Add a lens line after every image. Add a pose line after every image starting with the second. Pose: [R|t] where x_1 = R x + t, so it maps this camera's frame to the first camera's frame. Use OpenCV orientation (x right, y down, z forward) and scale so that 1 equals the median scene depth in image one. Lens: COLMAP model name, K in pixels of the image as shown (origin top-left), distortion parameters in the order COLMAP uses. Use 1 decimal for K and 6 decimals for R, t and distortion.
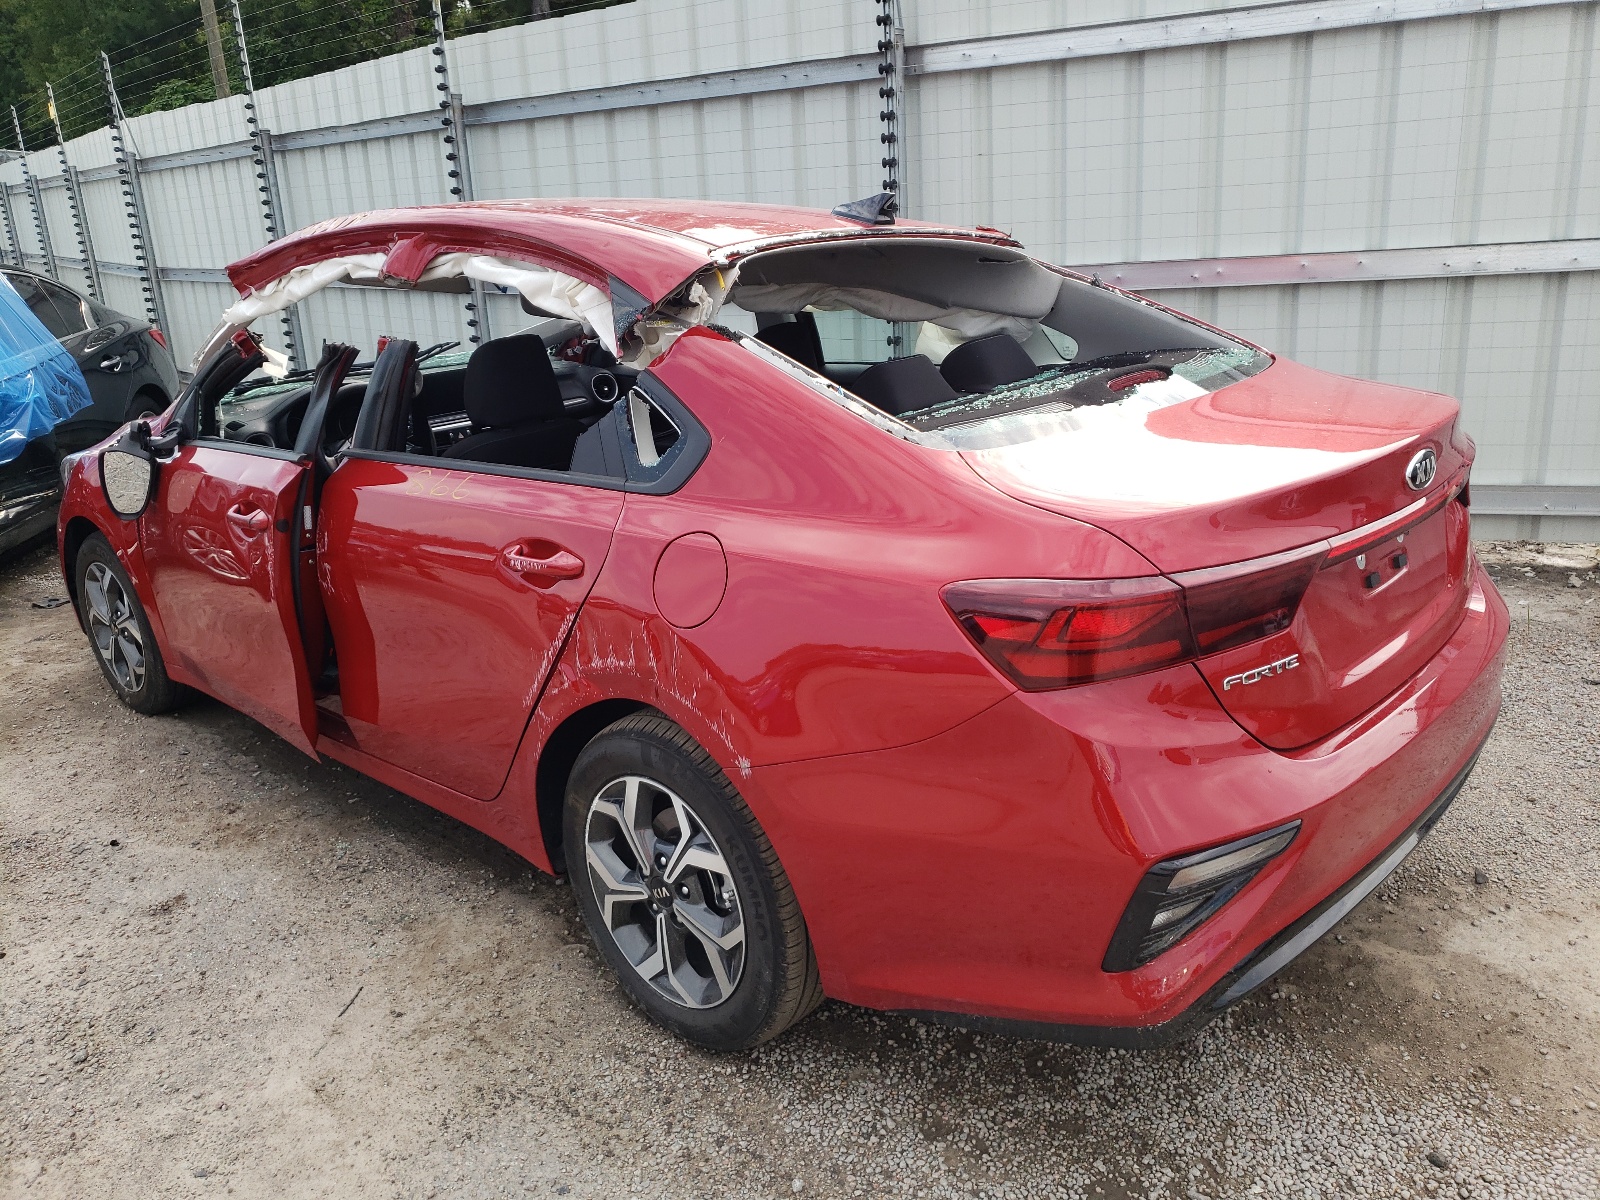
lens RADIAL K [[1219.7, 0, 800.0], [0, 1219.7, 600.0], [0, 0, 1]] dist [0.015683, -0.008890]
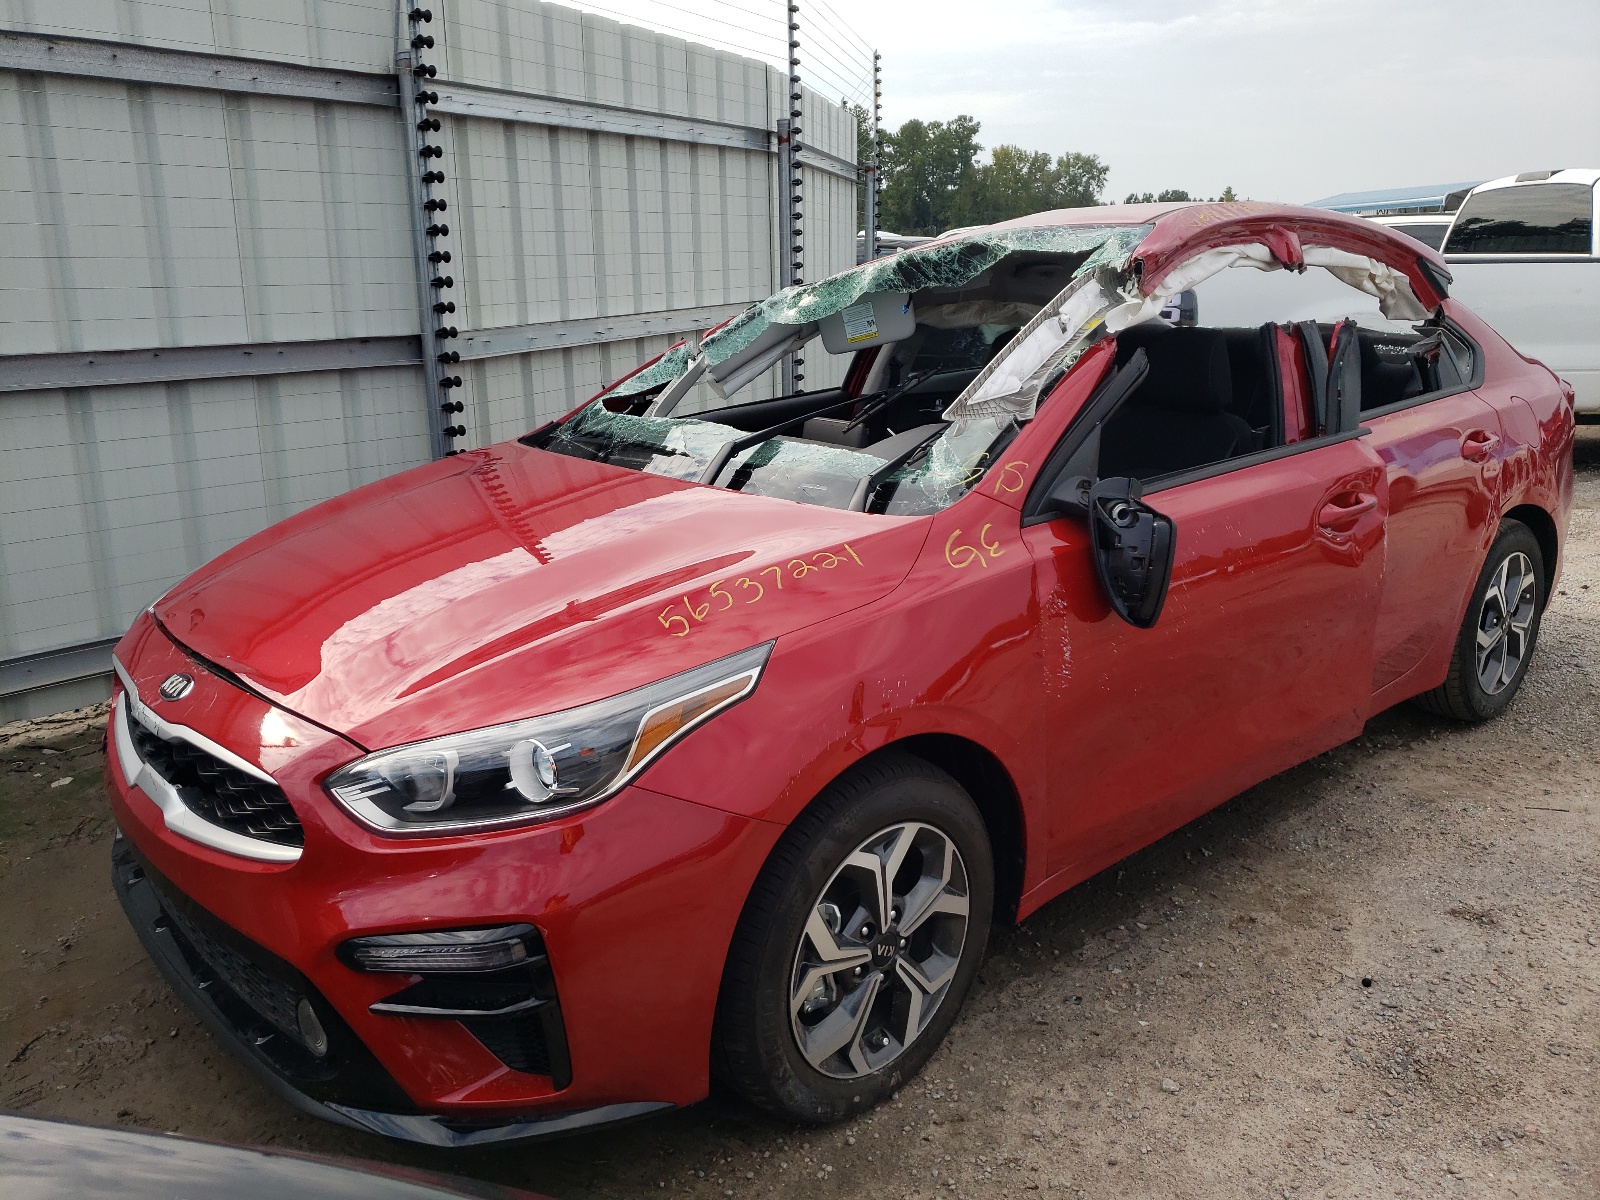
lens RADIAL K [[1219.7, 0, 800.0], [0, 1219.7, 600.0], [0, 0, 1]] dist [0.015683, -0.008890]
pose [[0.103739, -0.207230, 0.972776, -0.902560], [0.317432, 0.933802, 0.165076, -0.183233], [-0.942590, 0.291666, 0.162653, 0.797014]]
